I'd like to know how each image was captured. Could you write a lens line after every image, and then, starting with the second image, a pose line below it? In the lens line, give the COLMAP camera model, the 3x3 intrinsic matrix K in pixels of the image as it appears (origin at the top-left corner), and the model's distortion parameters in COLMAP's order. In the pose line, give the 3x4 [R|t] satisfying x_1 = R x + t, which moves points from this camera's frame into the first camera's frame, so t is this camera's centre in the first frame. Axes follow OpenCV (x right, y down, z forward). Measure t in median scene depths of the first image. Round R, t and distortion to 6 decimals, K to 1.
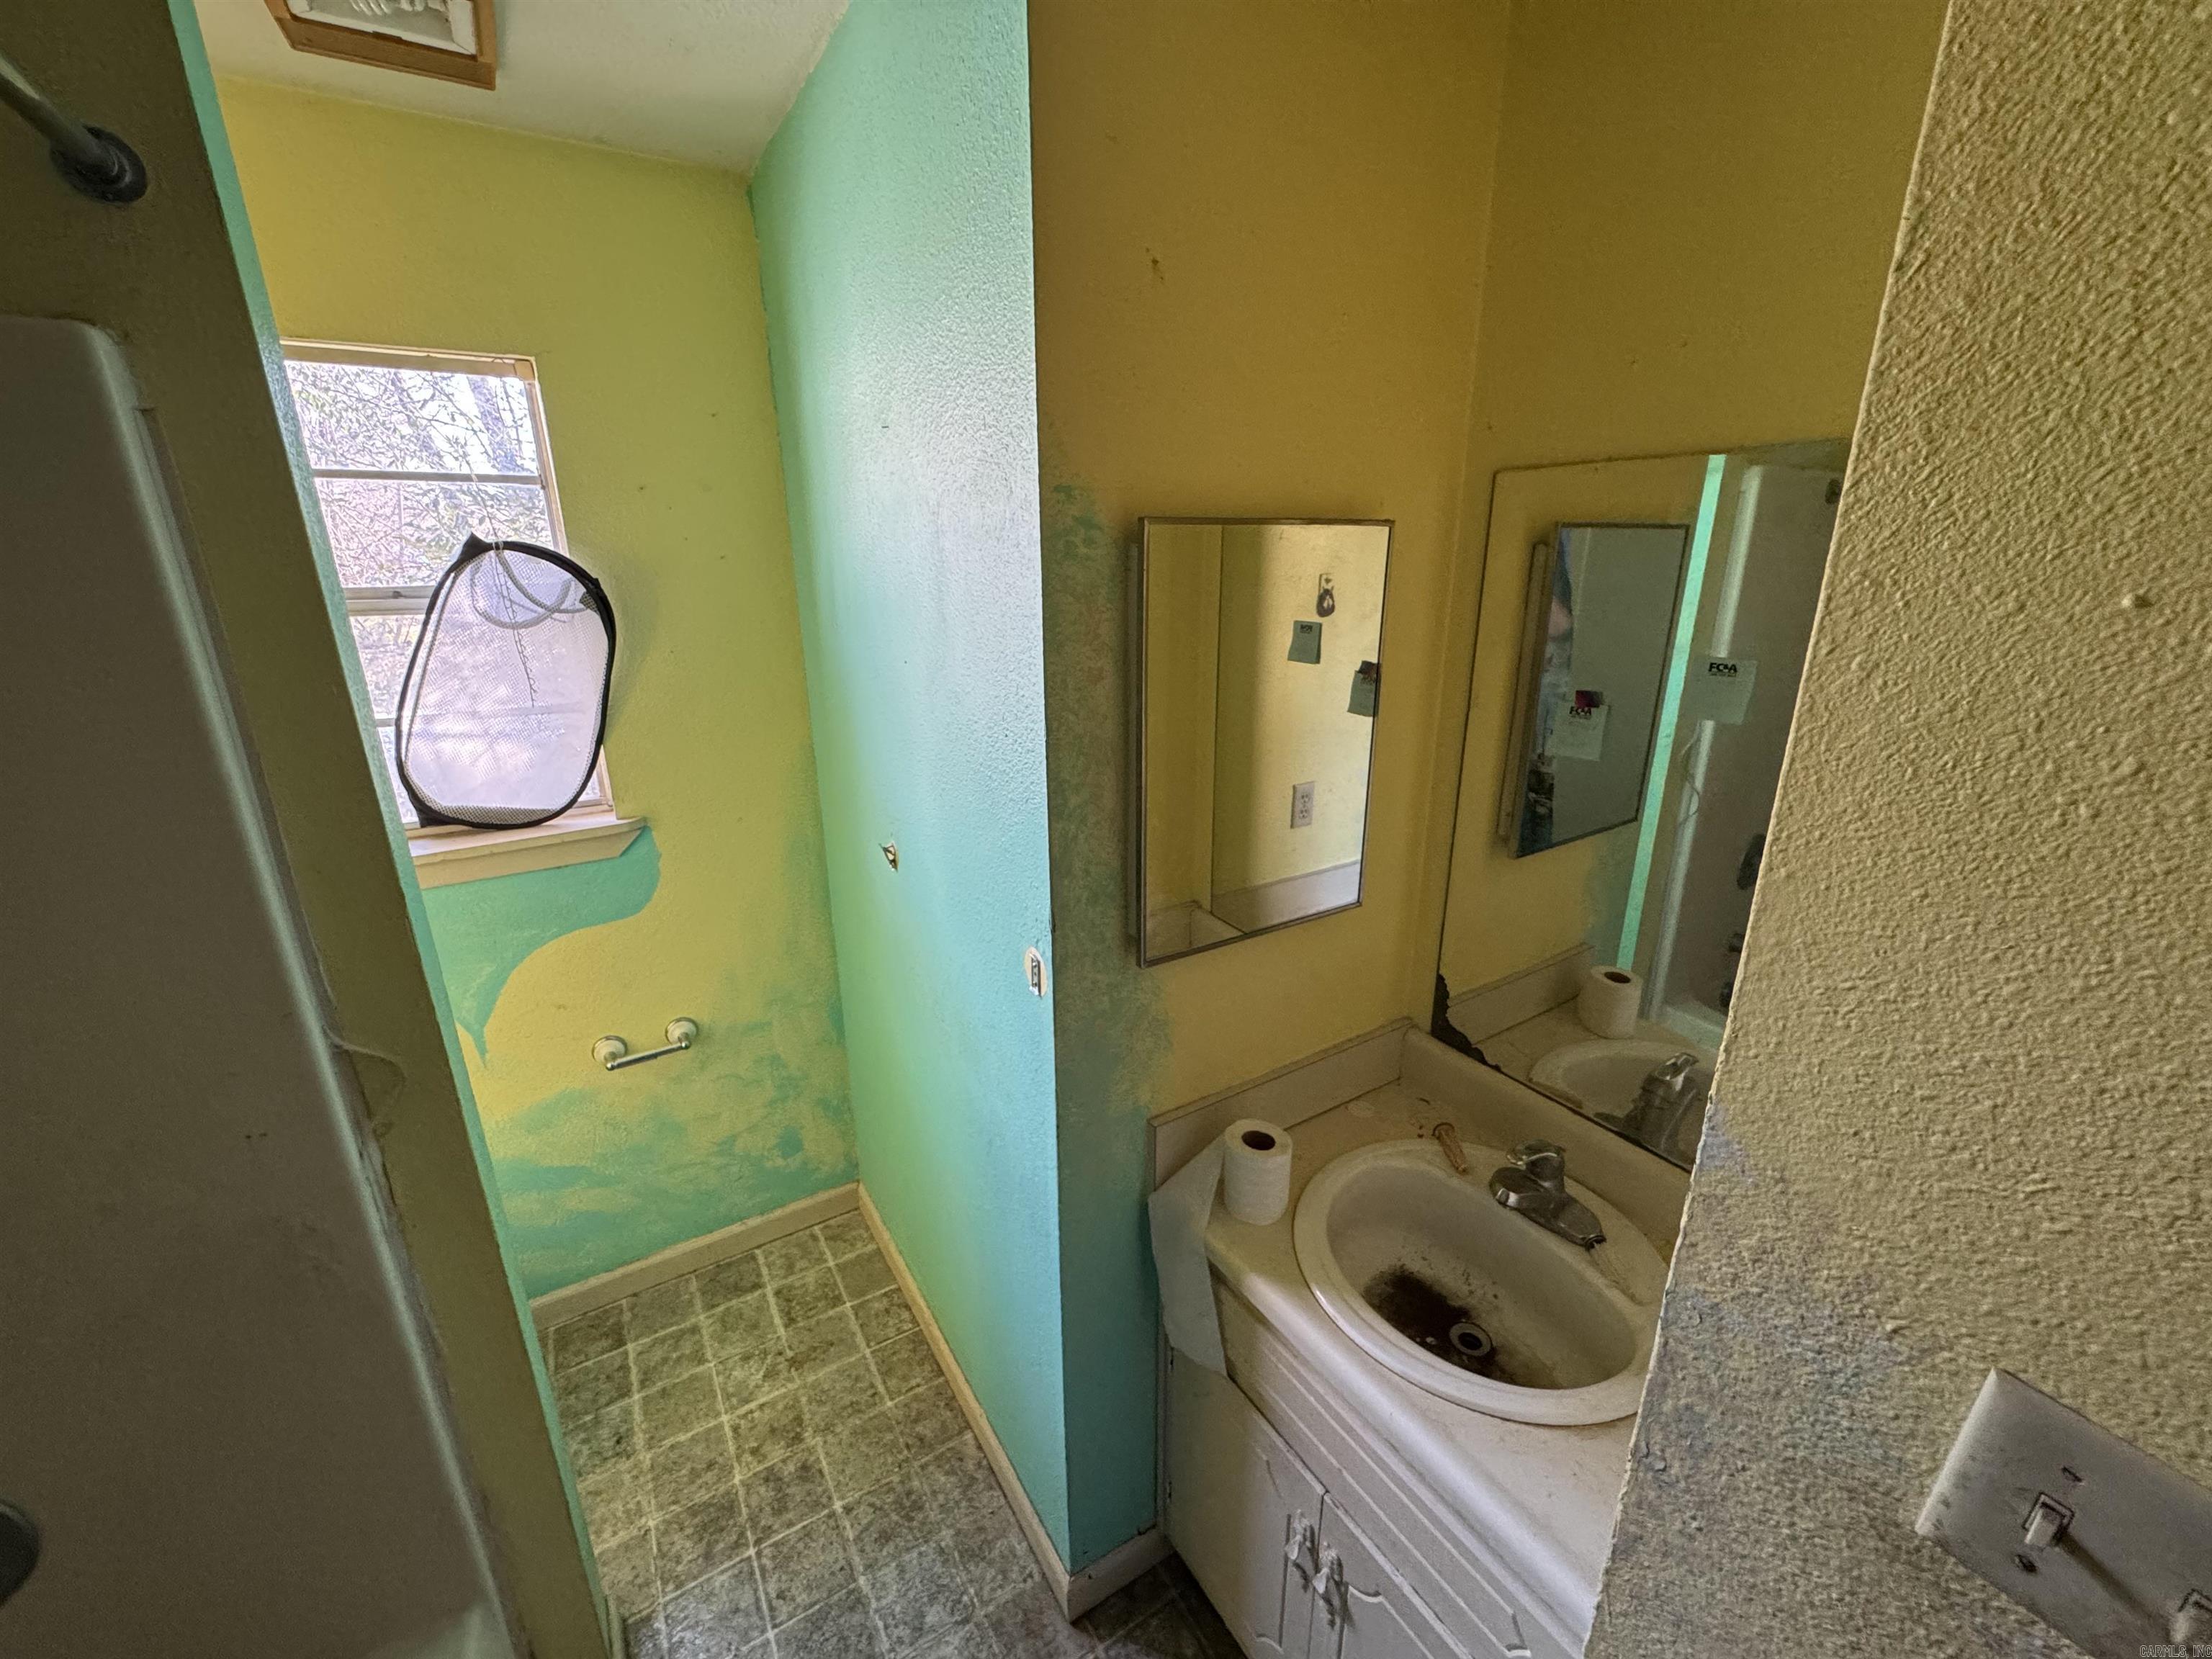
lens RADIAL K [[882.1, 0, 1106.7], [0, 882.1, 827.0], [0, 0, 1]] dist [-0.005305, 0.000976]
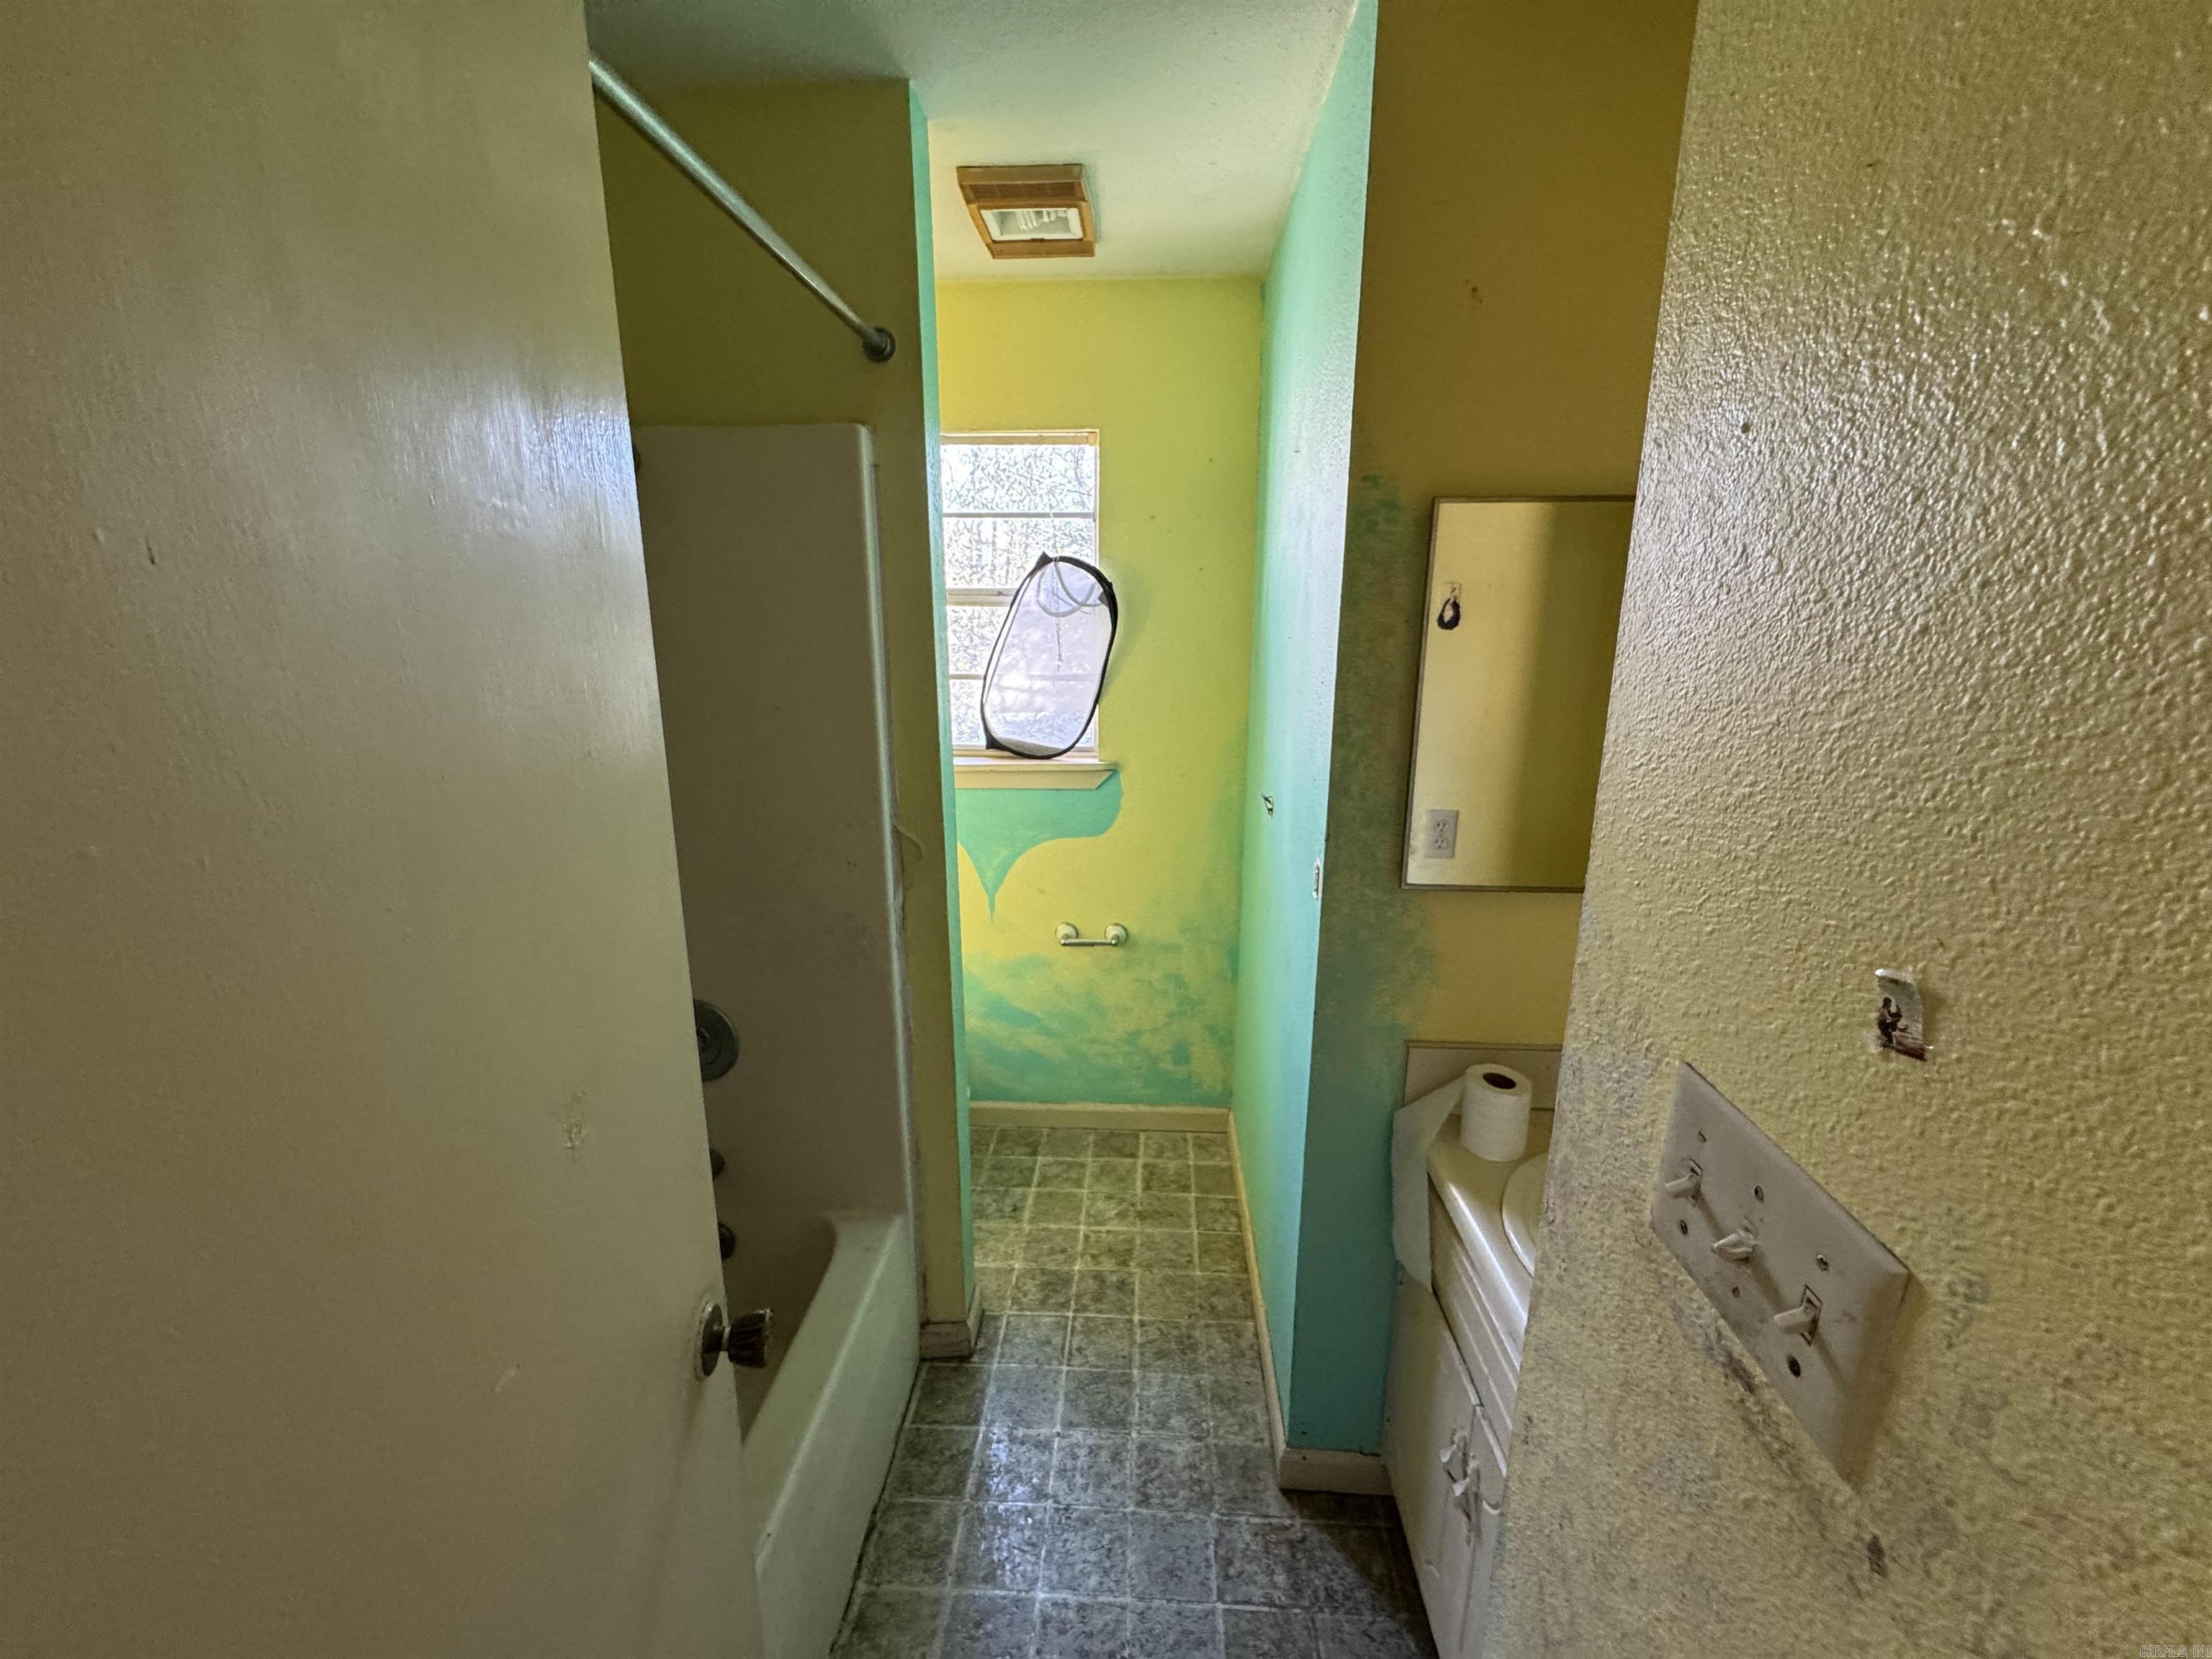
lens RADIAL K [[882.1, 0, 1105.5], [0, 882.1, 827.1], [0, 0, 1]] dist [-0.005305, 0.000976]
pose [[0.821258, 0.145173, -0.551779, 0.230288], [-0.177548, 0.984098, -0.005344, 0.103870], [0.542229, 0.102356, 0.833973, -0.119642]]
